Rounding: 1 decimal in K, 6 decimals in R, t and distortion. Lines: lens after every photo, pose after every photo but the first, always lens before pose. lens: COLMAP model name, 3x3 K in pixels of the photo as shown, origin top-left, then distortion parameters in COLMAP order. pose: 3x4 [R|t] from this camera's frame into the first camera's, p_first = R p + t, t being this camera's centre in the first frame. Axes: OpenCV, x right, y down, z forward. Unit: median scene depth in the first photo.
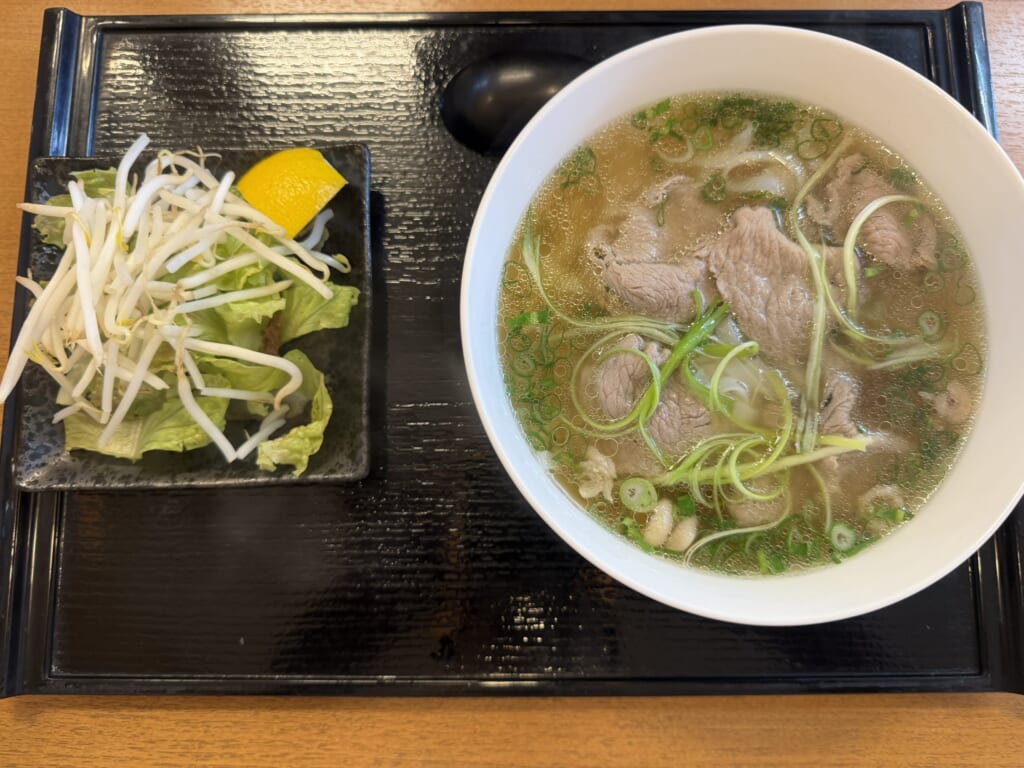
lens RADIAL K [[728.6, 0, 512.0], [0, 728.6, 384.0], [0, 0, 1]] dist [-0.010738, -0.006202]
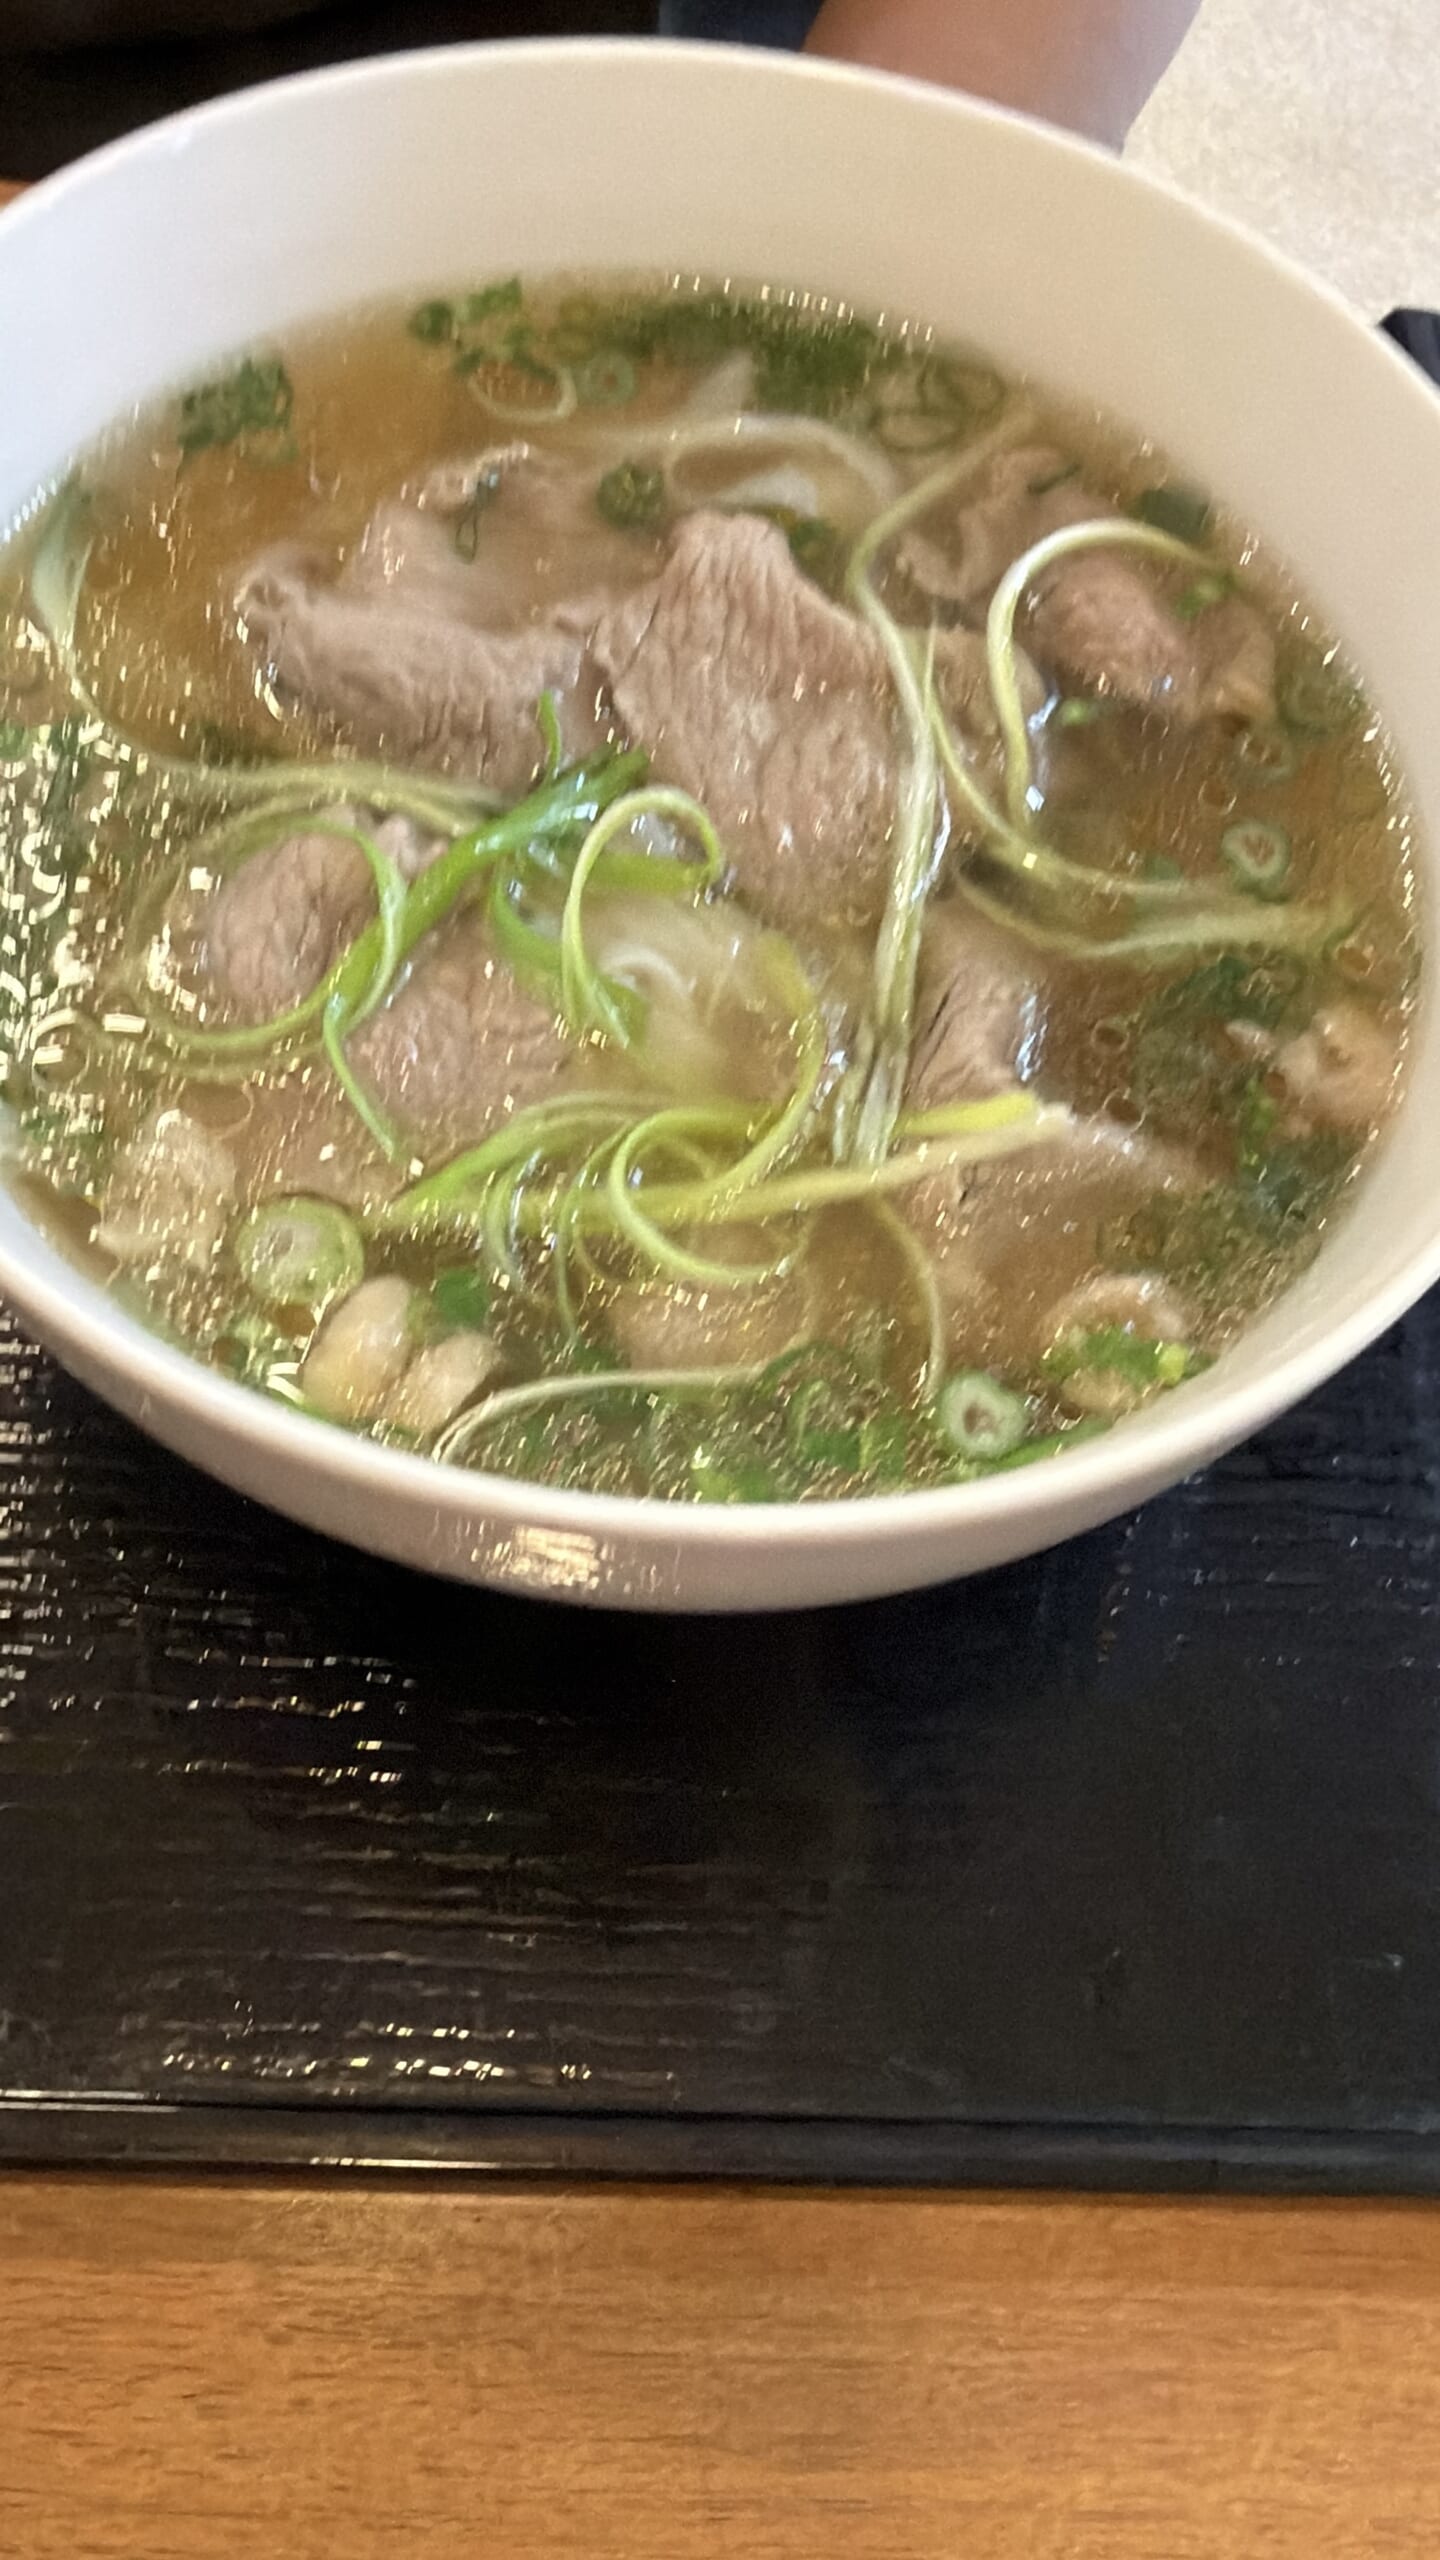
lens RADIAL K [[2221.9, 0, 720.0], [0, 2221.9, 1280.0], [0, 0, 1]] dist [0.005442, -0.001662]
pose [[0.996404, 0.055652, 0.063897, 0.281109], [-0.030183, 0.937725, -0.346064, 0.461432], [-0.079177, 0.342890, 0.936033, 0.139342]]
